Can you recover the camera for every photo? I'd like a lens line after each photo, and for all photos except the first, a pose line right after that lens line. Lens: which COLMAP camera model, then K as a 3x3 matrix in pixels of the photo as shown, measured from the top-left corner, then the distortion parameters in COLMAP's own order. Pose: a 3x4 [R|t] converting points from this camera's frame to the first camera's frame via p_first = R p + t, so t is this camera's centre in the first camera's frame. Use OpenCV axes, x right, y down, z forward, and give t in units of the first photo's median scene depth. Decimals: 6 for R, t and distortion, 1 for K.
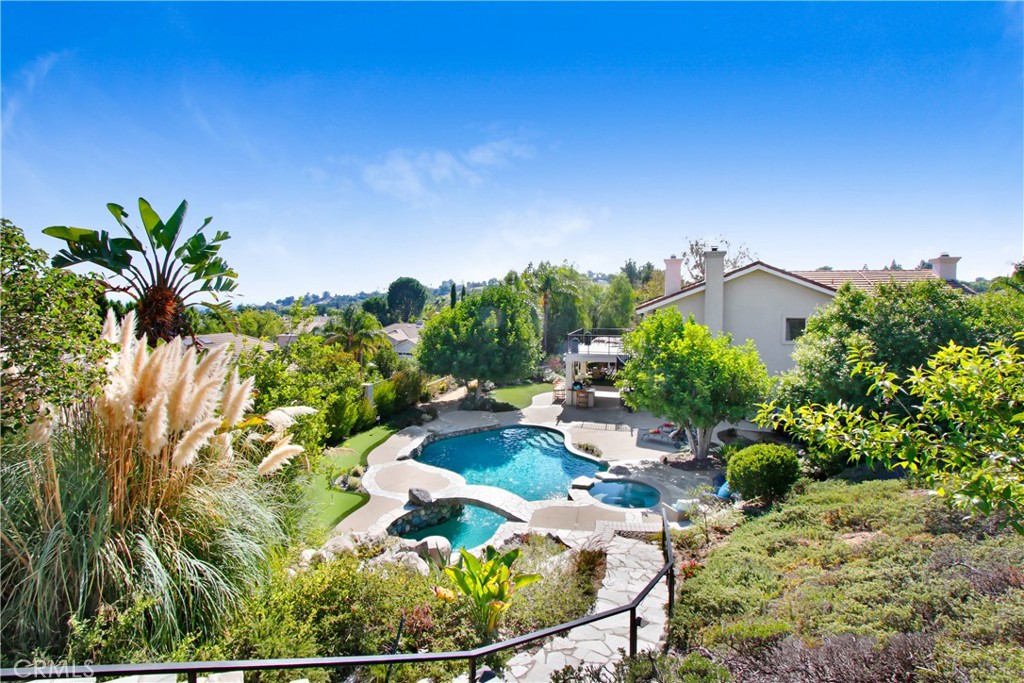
lens RADIAL K [[467.2, 0, 512.0], [0, 467.2, 341.5], [0, 0, 1]] dist [-0.003212, -0.000172]
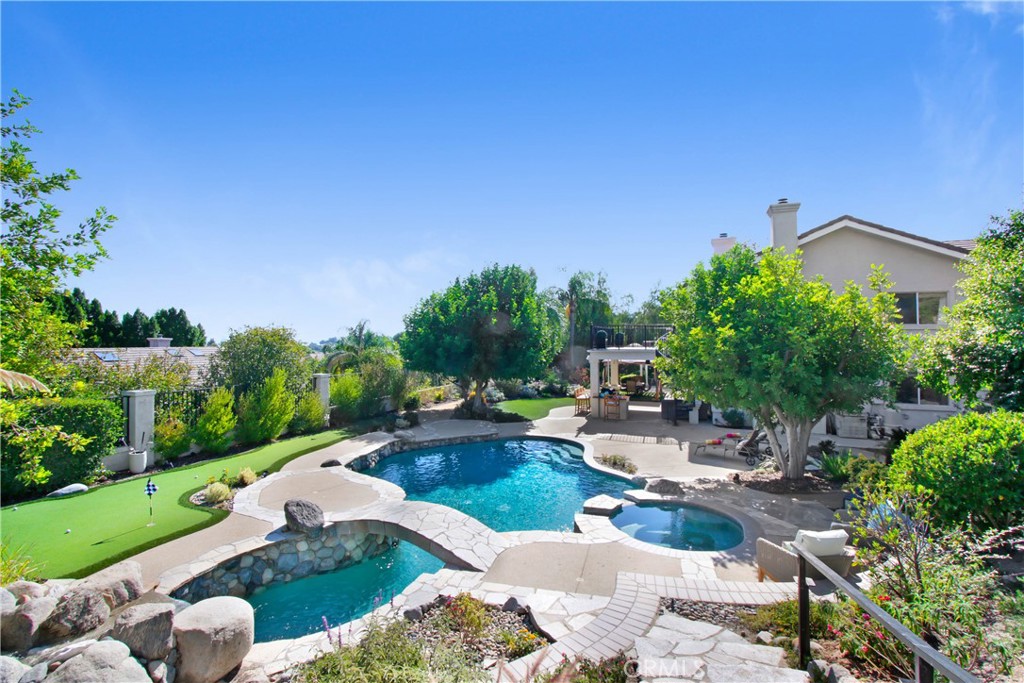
lens RADIAL K [[475.2, 0, 513.3], [0, 475.2, 322.8], [0, 0, 1]] dist [-0.001639, 0.000128]
pose [[0.997591, -0.002951, -0.069310, 0.060209], [-0.005117, 0.993244, -0.115935, 0.105984], [0.069184, 0.116011, 0.990836, 0.273032]]
